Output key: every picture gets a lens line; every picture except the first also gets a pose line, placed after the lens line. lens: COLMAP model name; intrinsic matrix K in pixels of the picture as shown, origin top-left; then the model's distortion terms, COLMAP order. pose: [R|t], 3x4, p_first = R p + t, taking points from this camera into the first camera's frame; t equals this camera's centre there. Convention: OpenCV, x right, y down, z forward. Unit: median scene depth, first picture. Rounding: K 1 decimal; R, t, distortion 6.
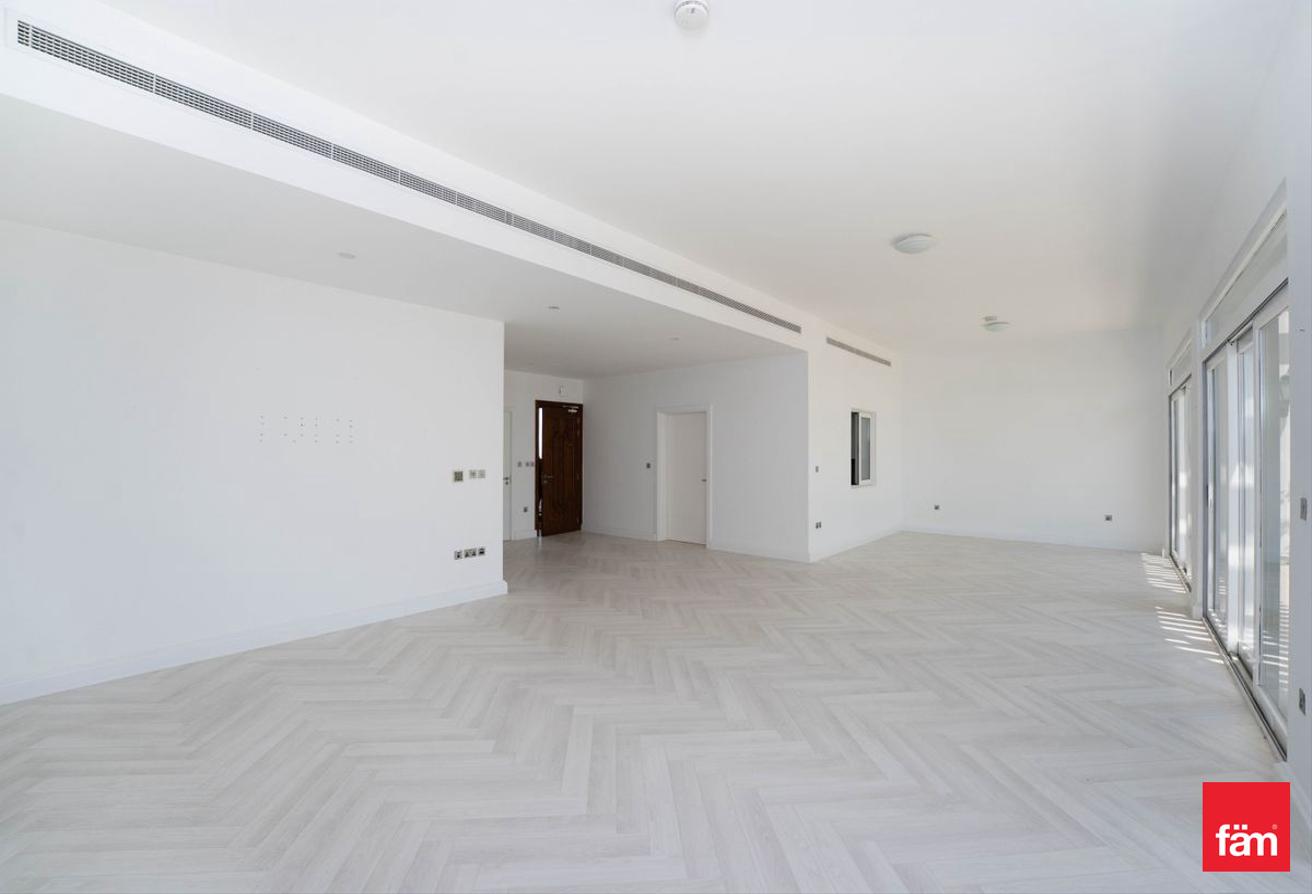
lens RADIAL K [[538.0, 0, 660.9], [0, 538.0, 454.6], [0, 0, 1]] dist [-0.037419, 0.005731]
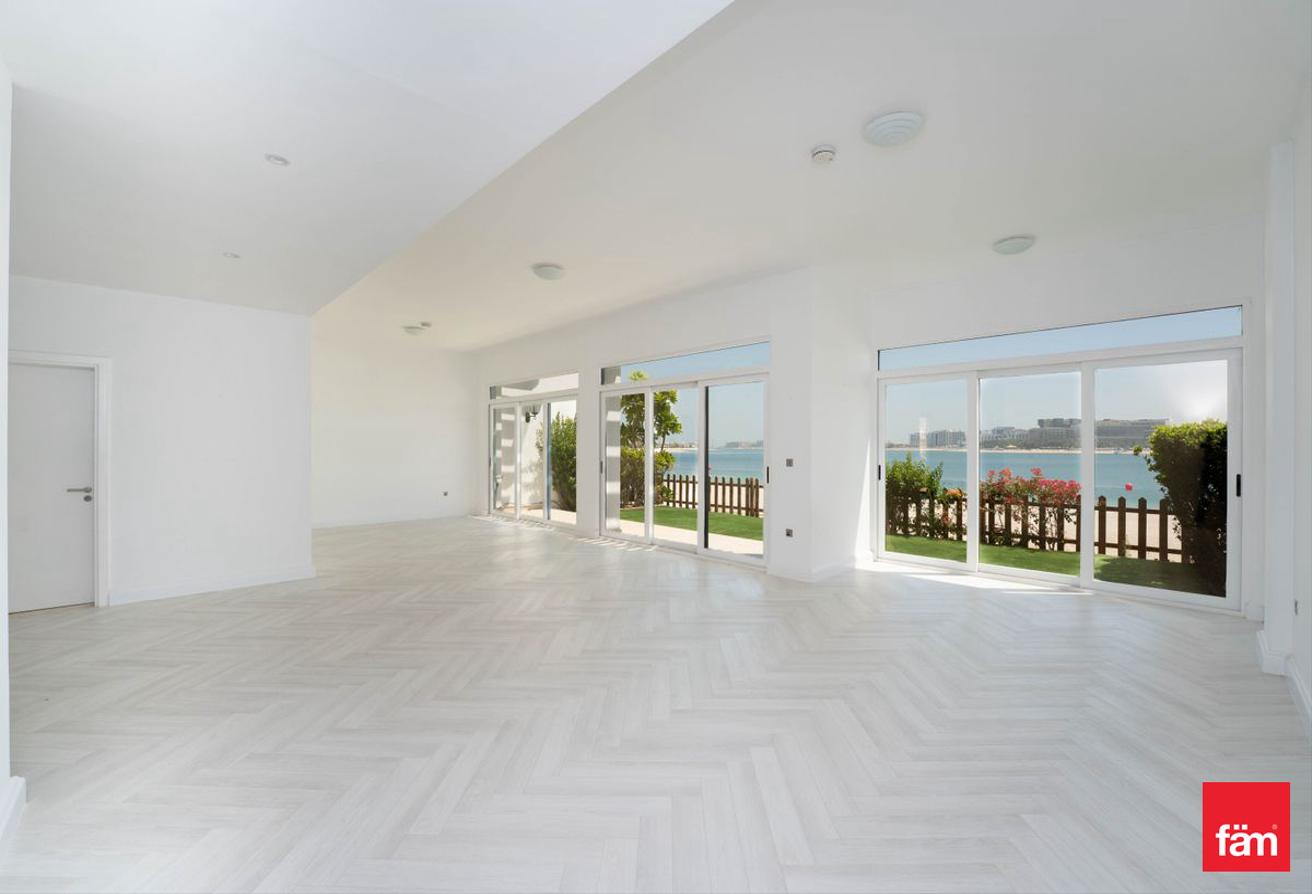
lens RADIAL K [[559.0, 0, 629.9], [0, 559.0, 440.2], [0, 0, 1]] dist [-0.009720, 0.000261]
pose [[0.108539, 0.011222, 0.994029, -0.975231], [-0.000907, 0.999937, -0.011190, 0.004574], [-0.994092, 0.000313, 0.108543, 0.813666]]
